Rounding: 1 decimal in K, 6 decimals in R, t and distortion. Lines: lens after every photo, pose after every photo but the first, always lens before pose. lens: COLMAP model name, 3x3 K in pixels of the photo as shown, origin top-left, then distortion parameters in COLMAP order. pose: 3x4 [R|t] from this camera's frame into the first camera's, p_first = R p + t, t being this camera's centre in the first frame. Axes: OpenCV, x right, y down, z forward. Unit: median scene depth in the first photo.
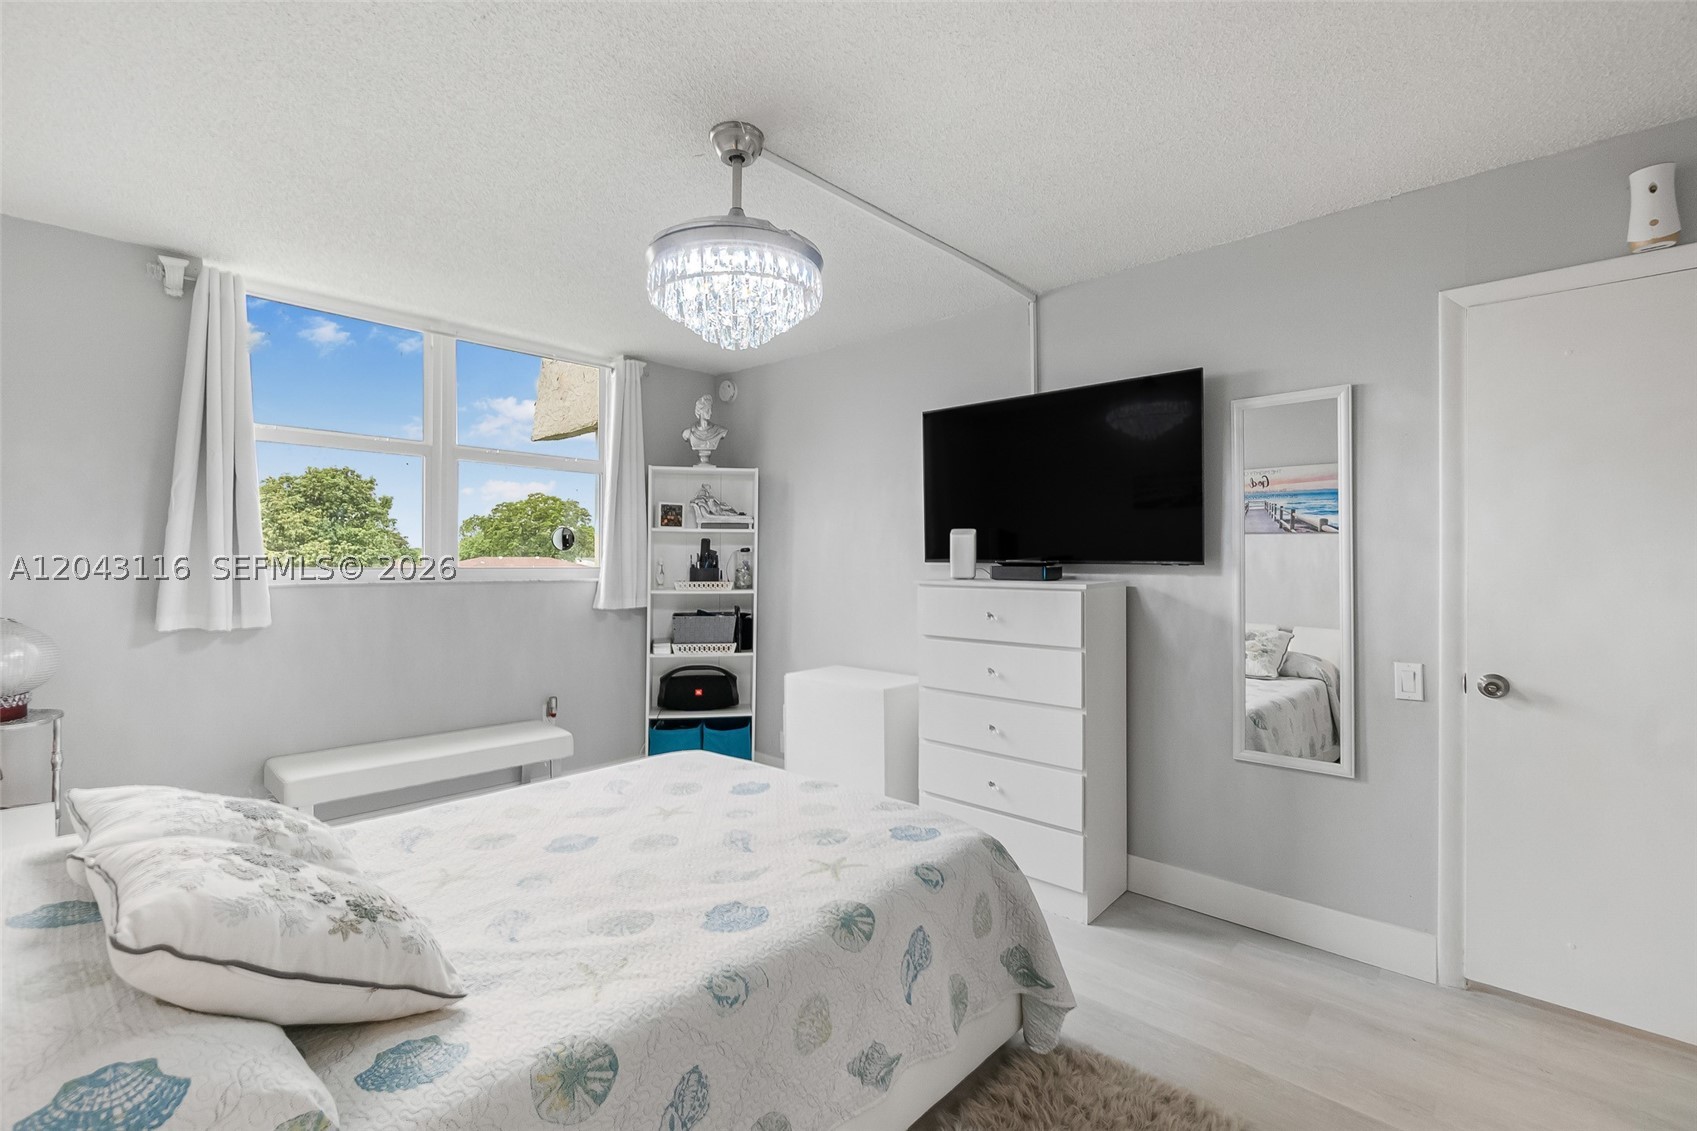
lens RADIAL K [[751.9, 0, 833.8], [0, 751.9, 558.8], [0, 0, 1]] dist [-0.000130, 0.000017]
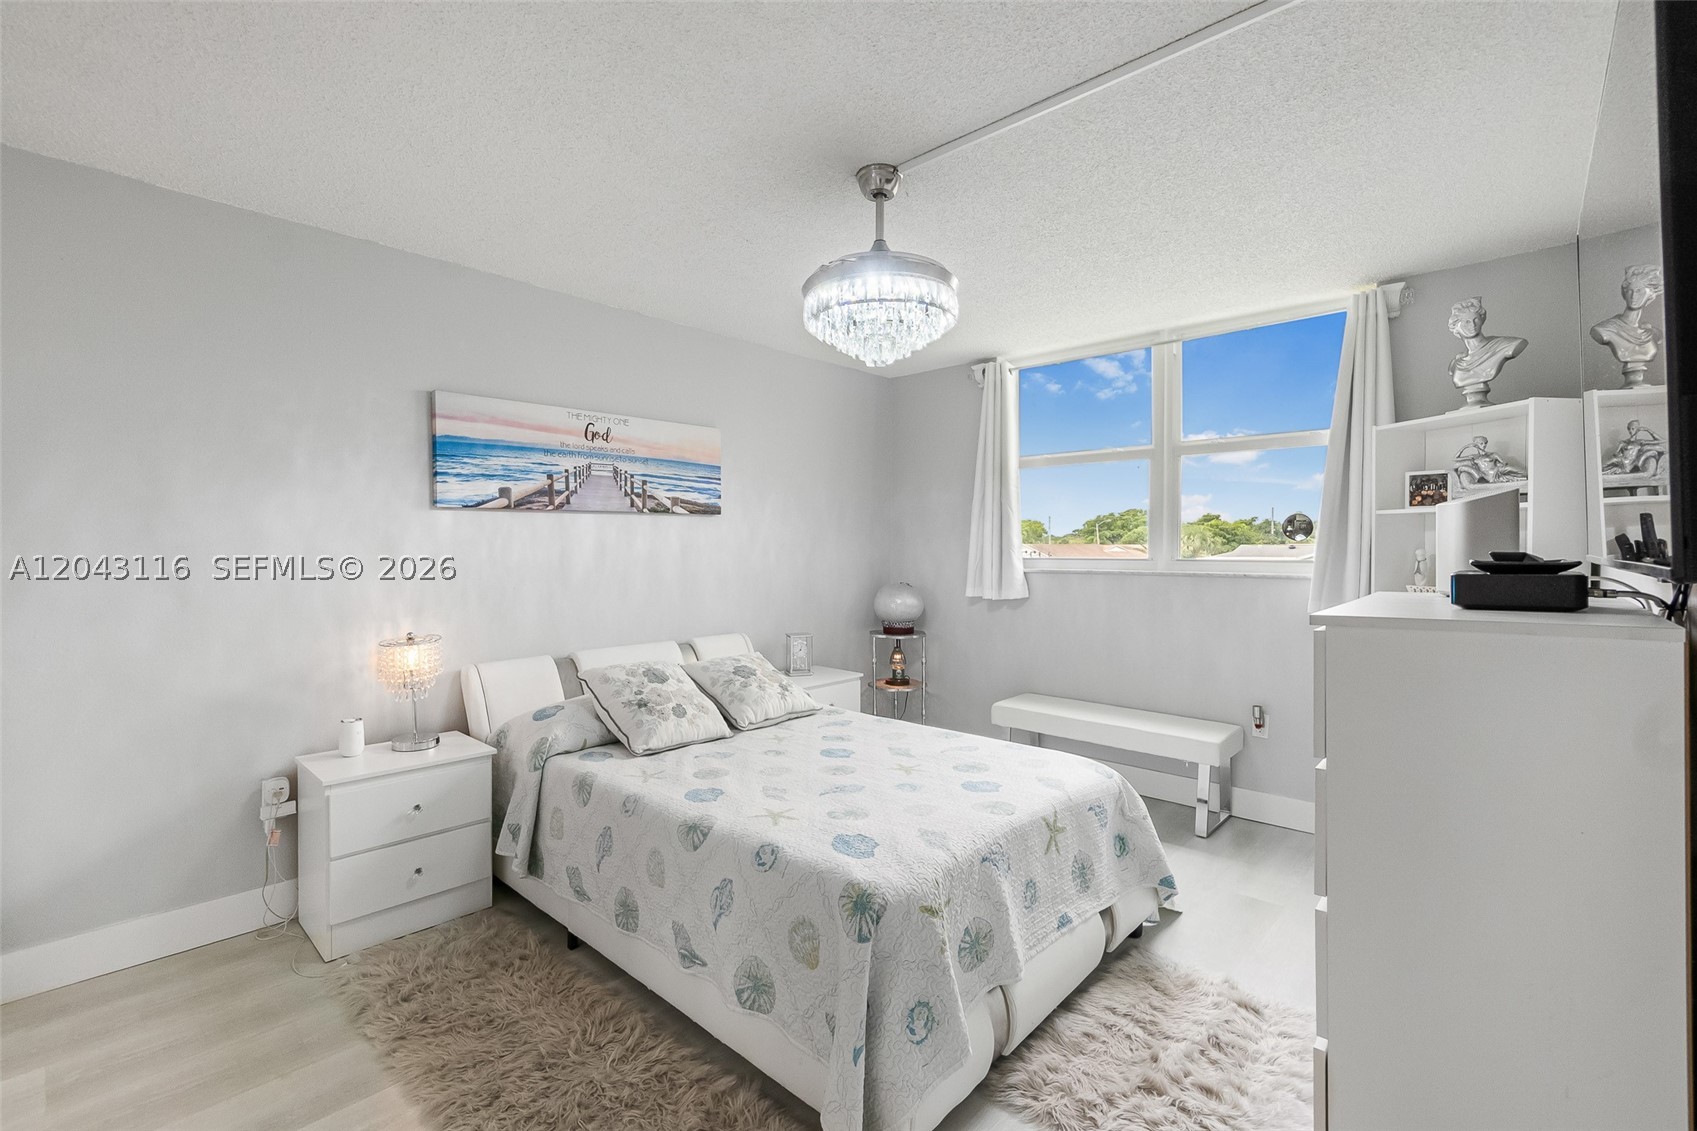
lens RADIAL K [[751.9, 0, 833.8], [0, 751.9, 558.8], [0, 0, 1]] dist [-0.000130, 0.000017]
pose [[0.004613, 0.011929, -0.999918, 0.836106], [0.000568, 0.999929, 0.011932, -0.003165], [0.999989, -0.000623, 0.004606, 0.777395]]
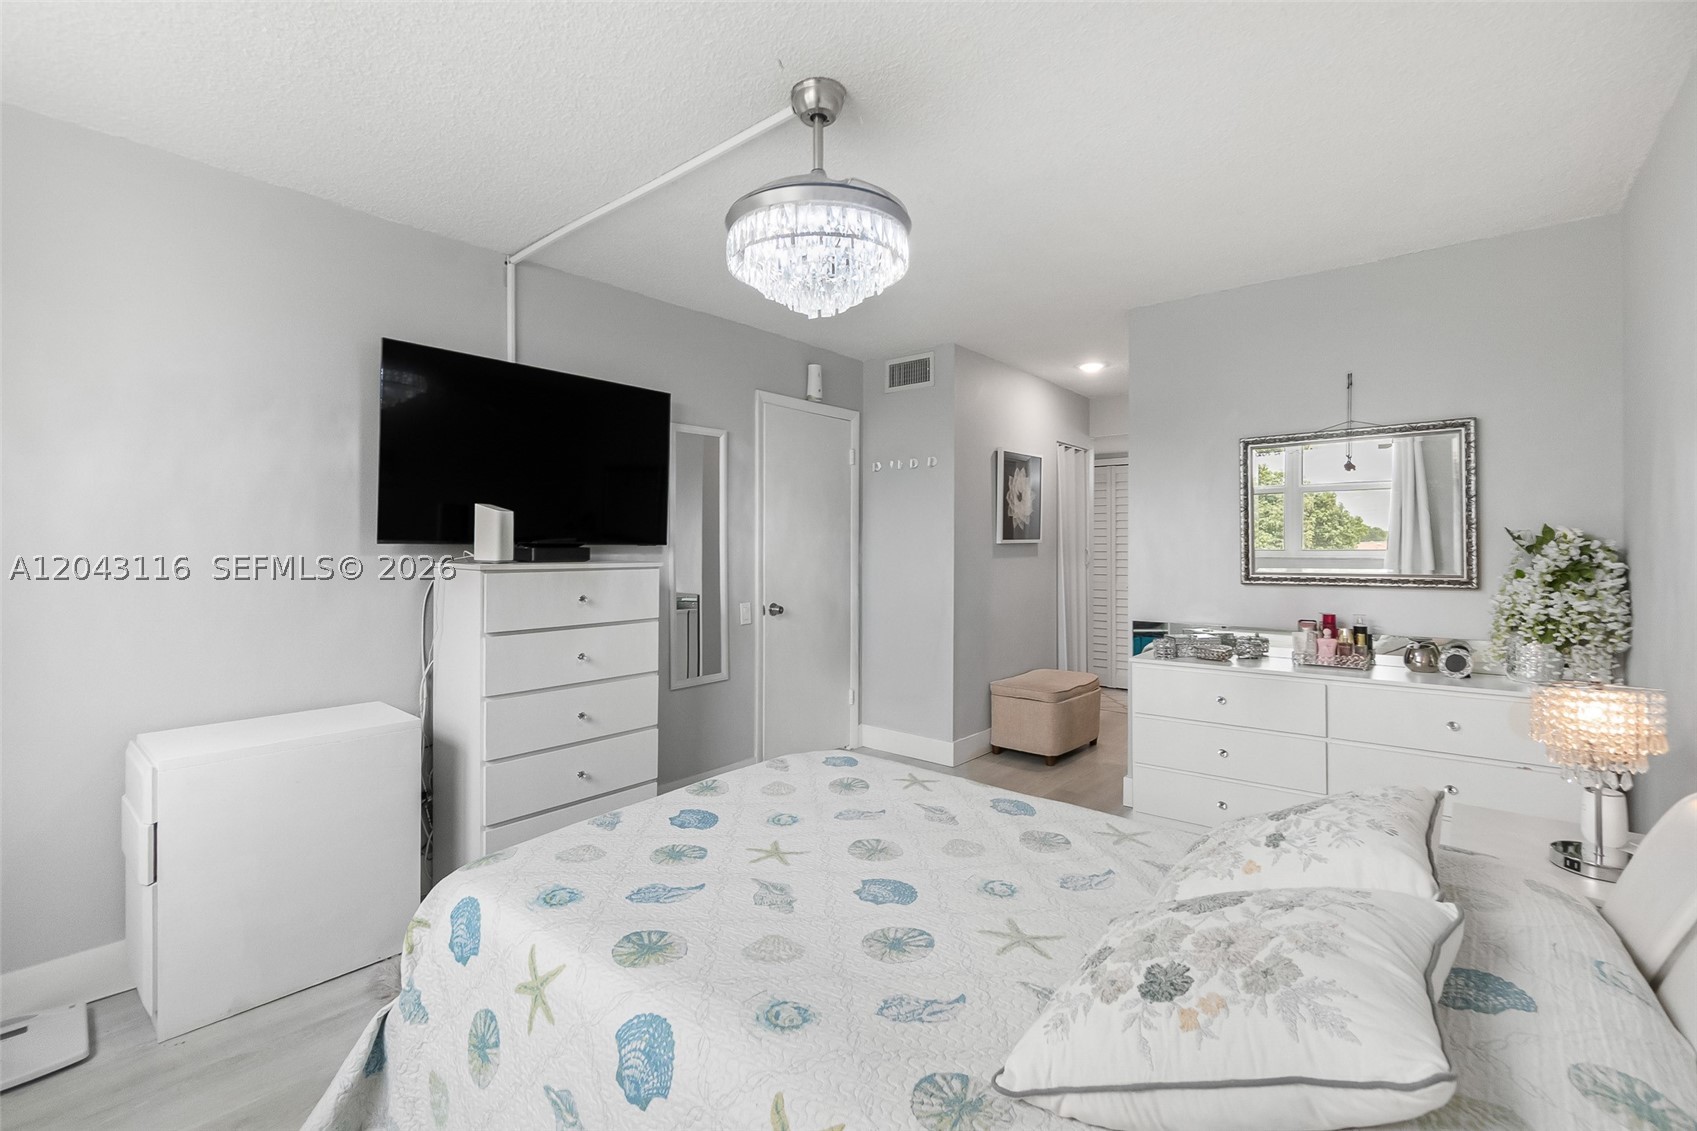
lens RADIAL K [[758.1, 0, 818.4], [0, 758.1, 547.3], [0, 0, 1]] dist [0.000306, 0.000173]
pose [[-0.041333, -0.003125, 0.999141, -0.909490], [-0.003254, 0.999990, 0.002993, 0.006970], [-0.999140, -0.003127, -0.041343, 0.872156]]
